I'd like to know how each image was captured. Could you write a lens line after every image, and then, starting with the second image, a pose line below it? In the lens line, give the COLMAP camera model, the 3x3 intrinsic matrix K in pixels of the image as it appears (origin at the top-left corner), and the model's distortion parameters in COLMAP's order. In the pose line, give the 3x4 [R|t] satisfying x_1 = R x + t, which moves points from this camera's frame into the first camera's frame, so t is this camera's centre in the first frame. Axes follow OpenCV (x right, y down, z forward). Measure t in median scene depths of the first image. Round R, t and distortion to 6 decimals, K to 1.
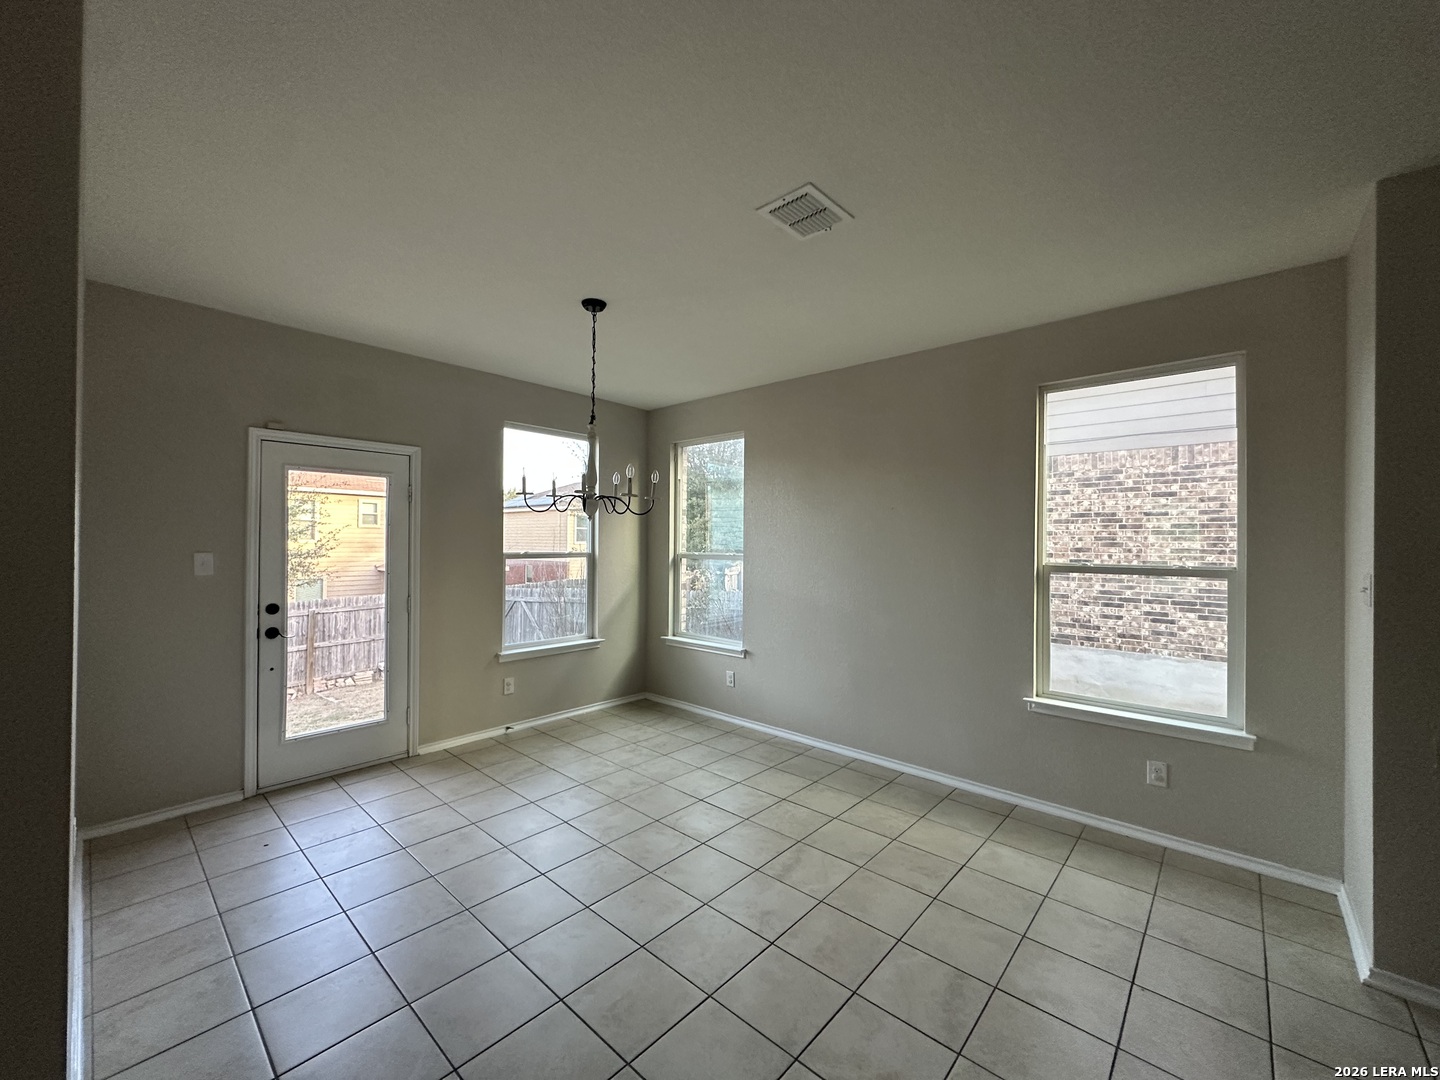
lens RADIAL K [[573.2, 0, 720.6], [0, 573.2, 538.4], [0, 0, 1]] dist [-0.003884, 0.000468]
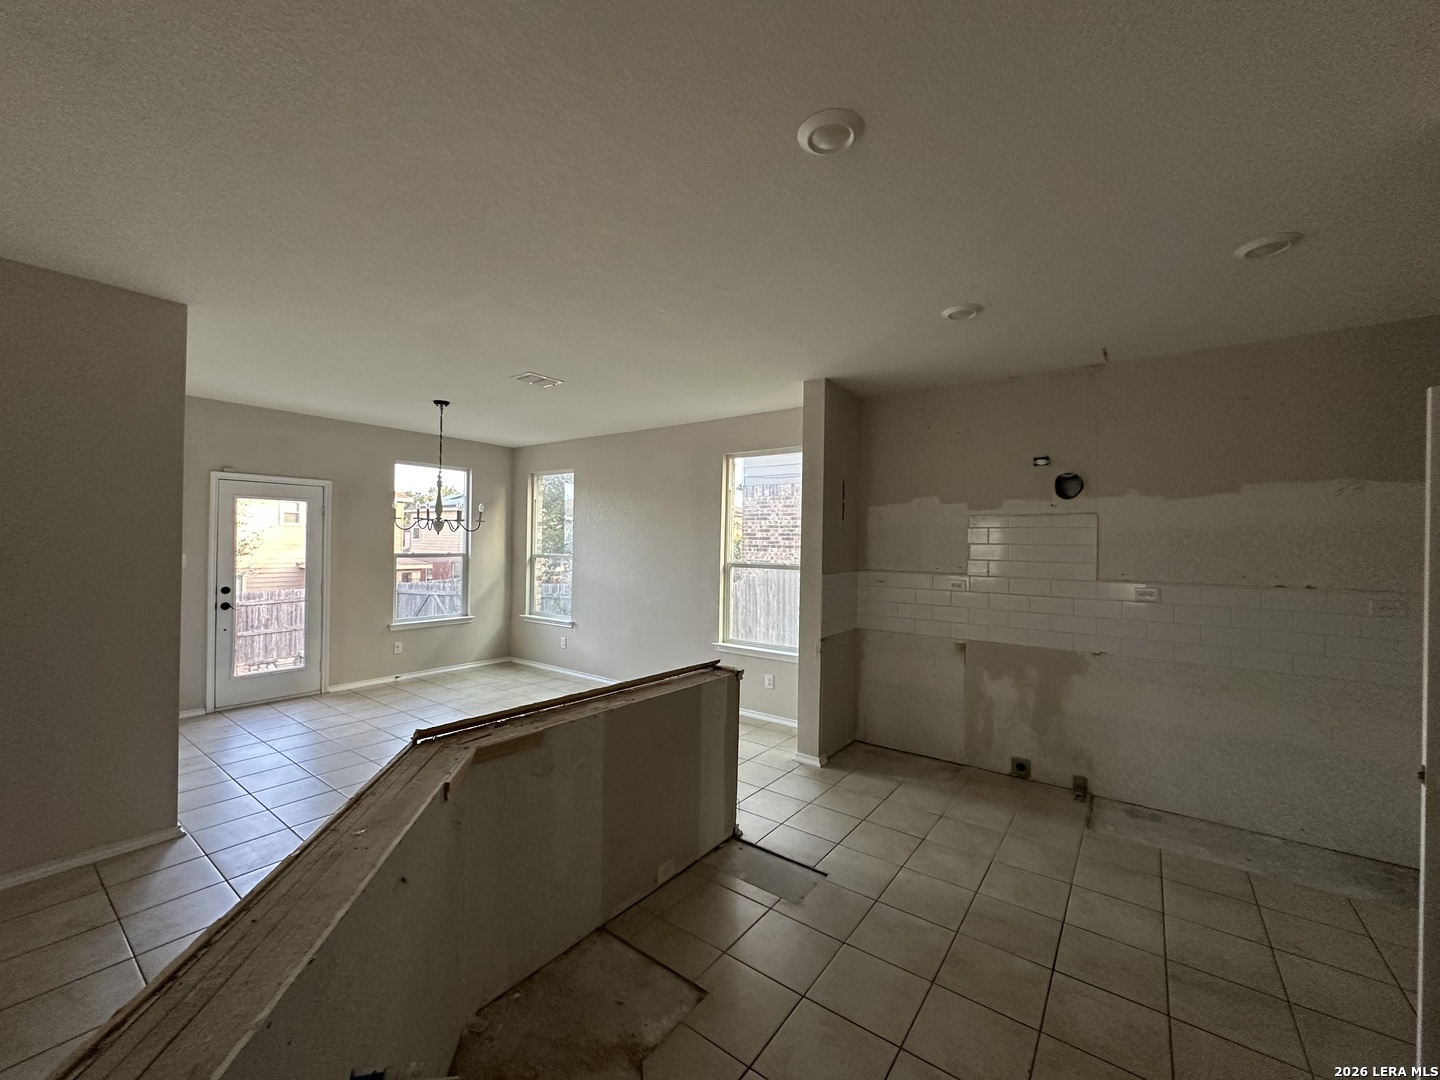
lens RADIAL K [[573.2, 0, 720.1], [0, 573.2, 538.1], [0, 0, 1]] dist [-0.003884, 0.000468]
pose [[0.995481, 0.007065, 0.094699, 0.279468], [-0.007214, 0.999973, 0.001233, -0.019409], [-0.094687, -0.001911, 0.995505, -0.468838]]
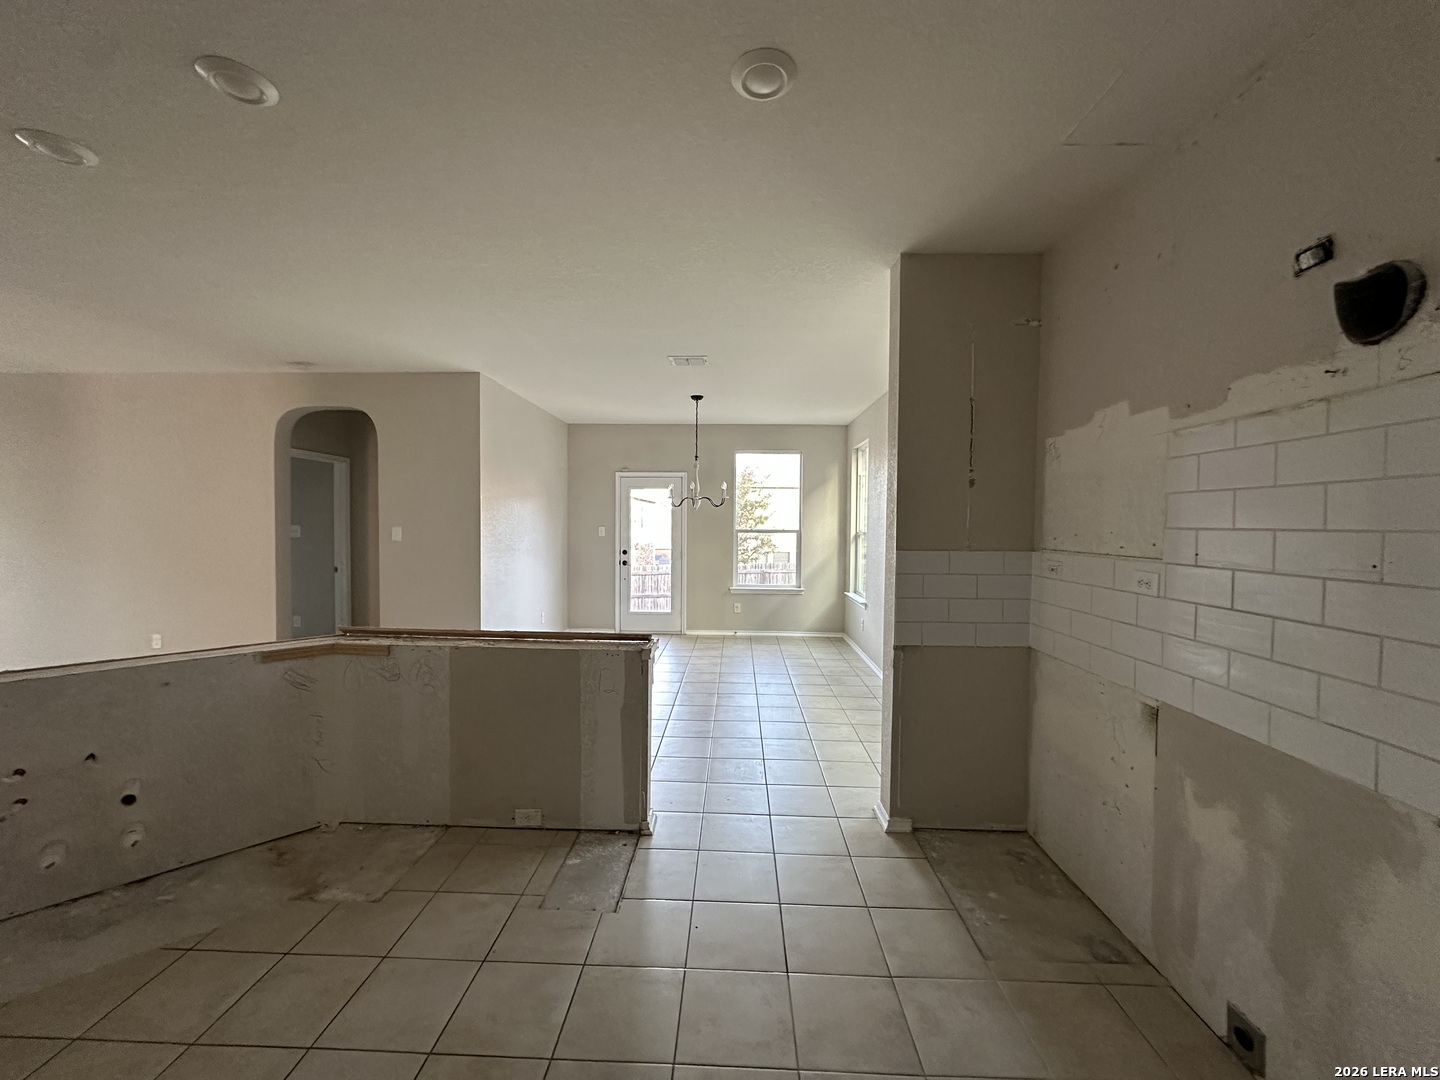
lens RADIAL K [[573.2, 0, 716.2], [0, 573.2, 536.7], [0, 0, 1]] dist [-0.003884, 0.000468]
pose [[0.642806, 0.016085, -0.765860, 0.860112], [0.002897, 0.999721, 0.023428, 0.008157], [0.766024, -0.017278, 0.642580, -0.123882]]
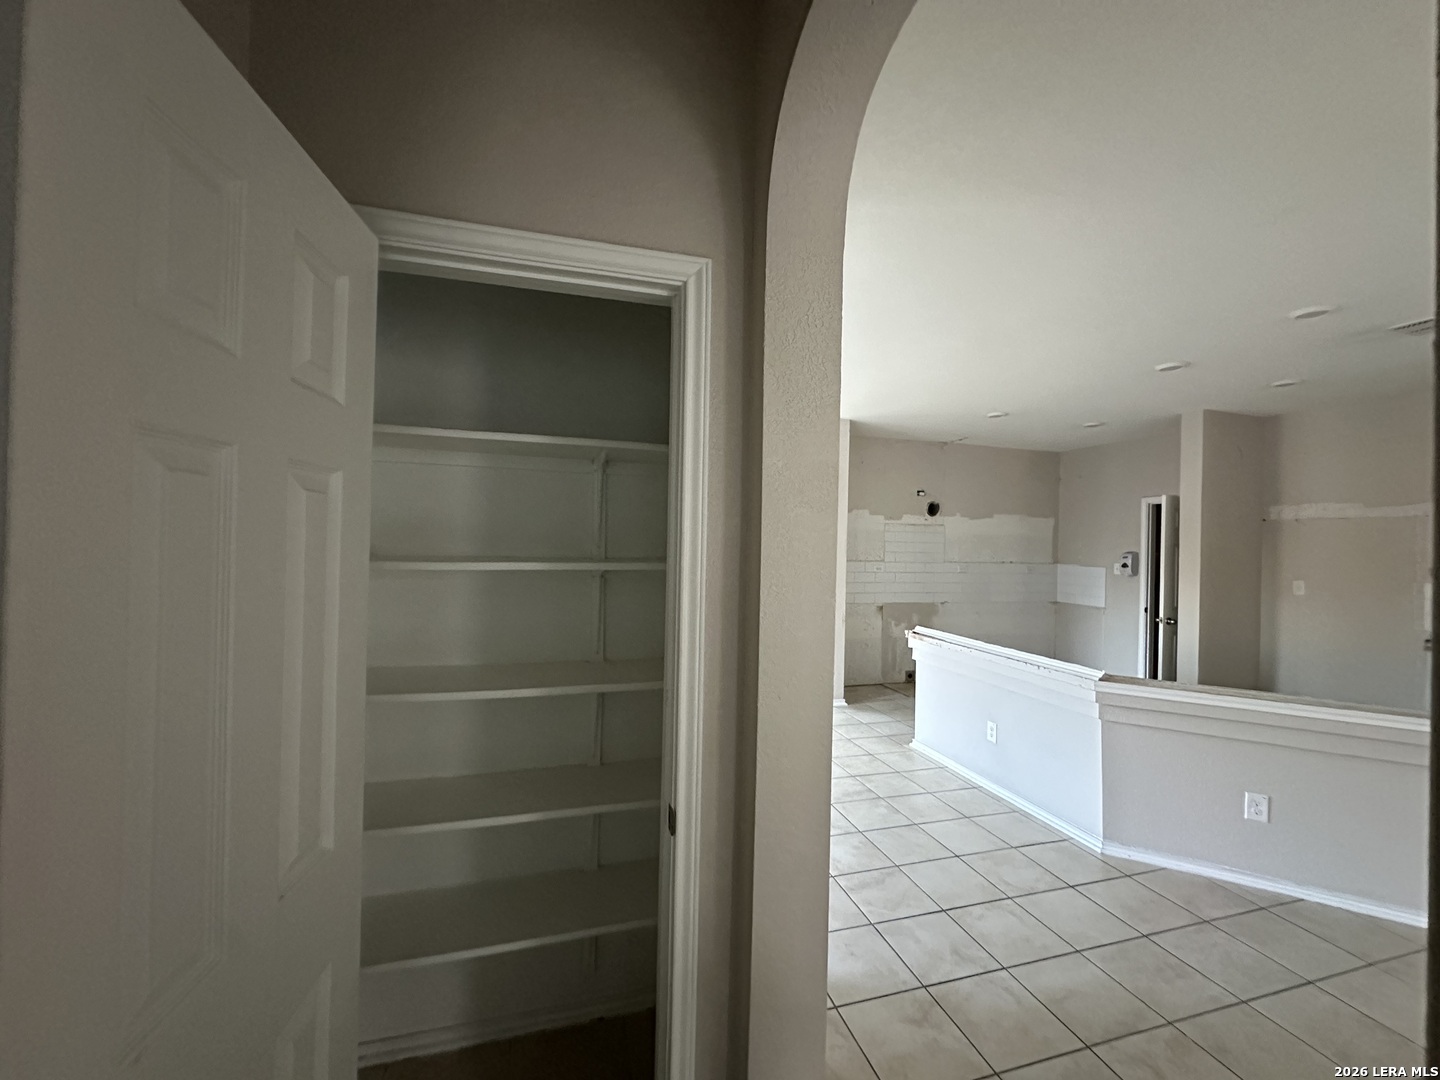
lens RADIAL K [[573.2, 0, 711.6], [0, 573.2, 536.0], [0, 0, 1]] dist [-0.003884, 0.000468]
pose [[0.541720, 0.011687, 0.840478, -0.656759], [-0.025053, 0.999684, 0.002247, -0.018523], [-0.840186, -0.022274, 0.541841, -0.013466]]
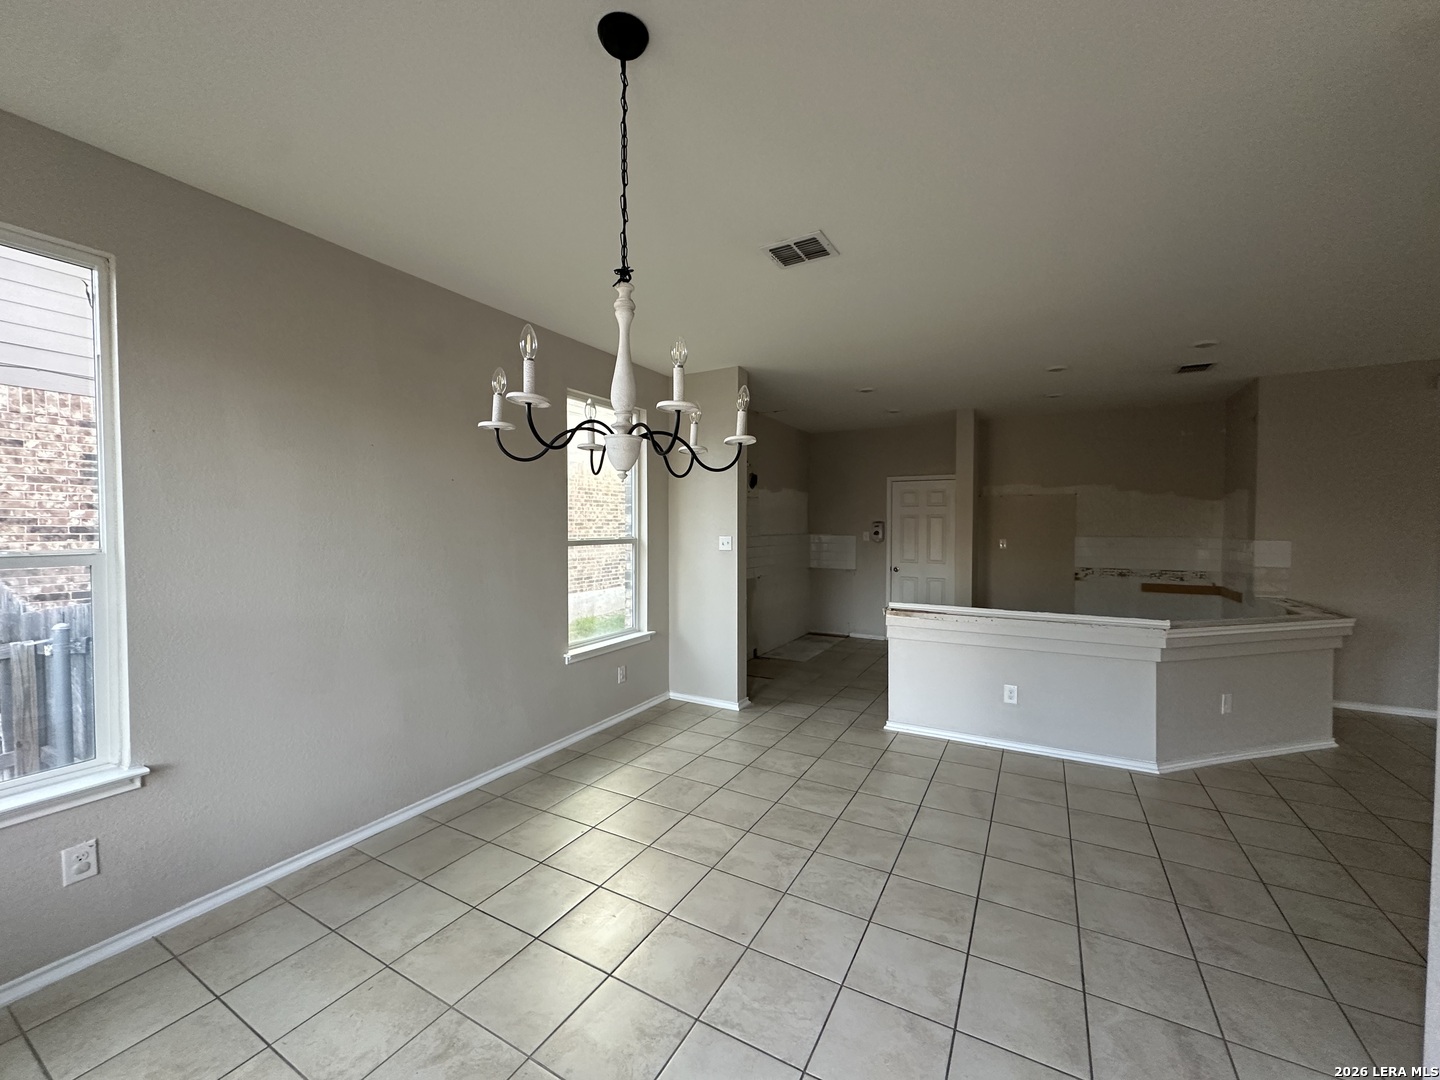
lens RADIAL K [[573.2, 0, 712.3], [0, 573.2, 538.9], [0, 0, 1]] dist [-0.003884, 0.000468]
pose [[-0.209977, -0.033710, 0.977125, -0.484589], [-0.011196, 0.999423, 0.032073, -0.000682], [-0.977642, -0.004205, -0.210233, 0.685107]]
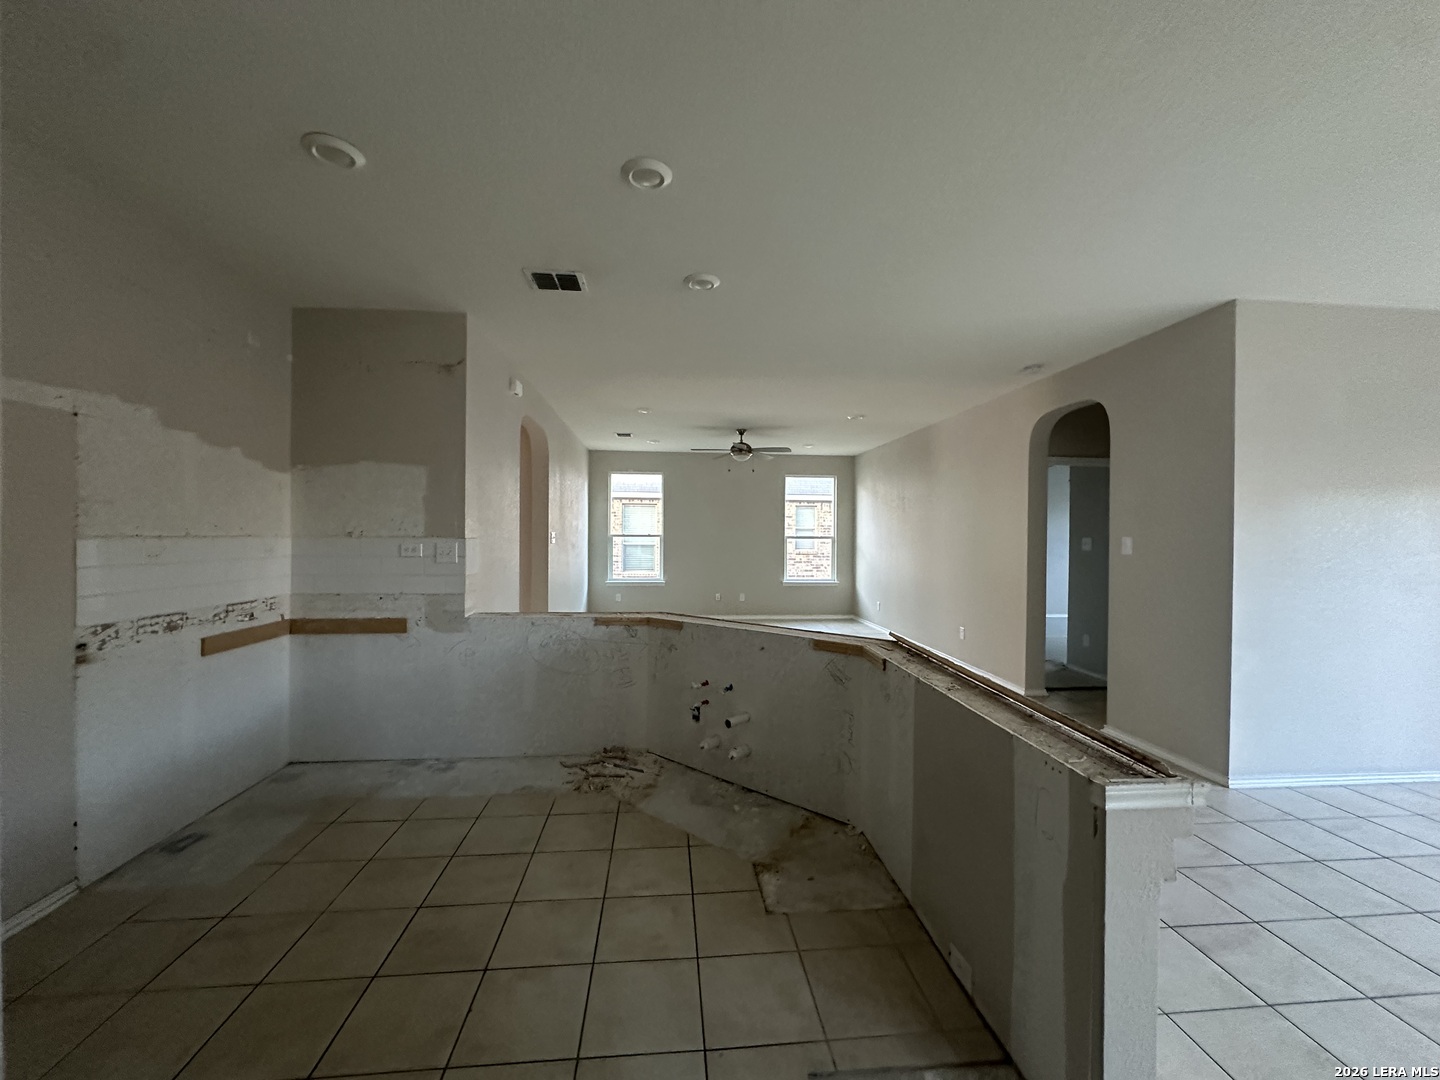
lens RADIAL K [[573.2, 0, 720.0], [0, 573.2, 538.0], [0, 0, 1]] dist [-0.003884, 0.000468]
pose [[-0.677474, -0.011631, -0.735454, 0.681953], [-0.009163, 0.999931, -0.007373, 0.026595], [0.735489, 0.001744, -0.677534, 0.246461]]
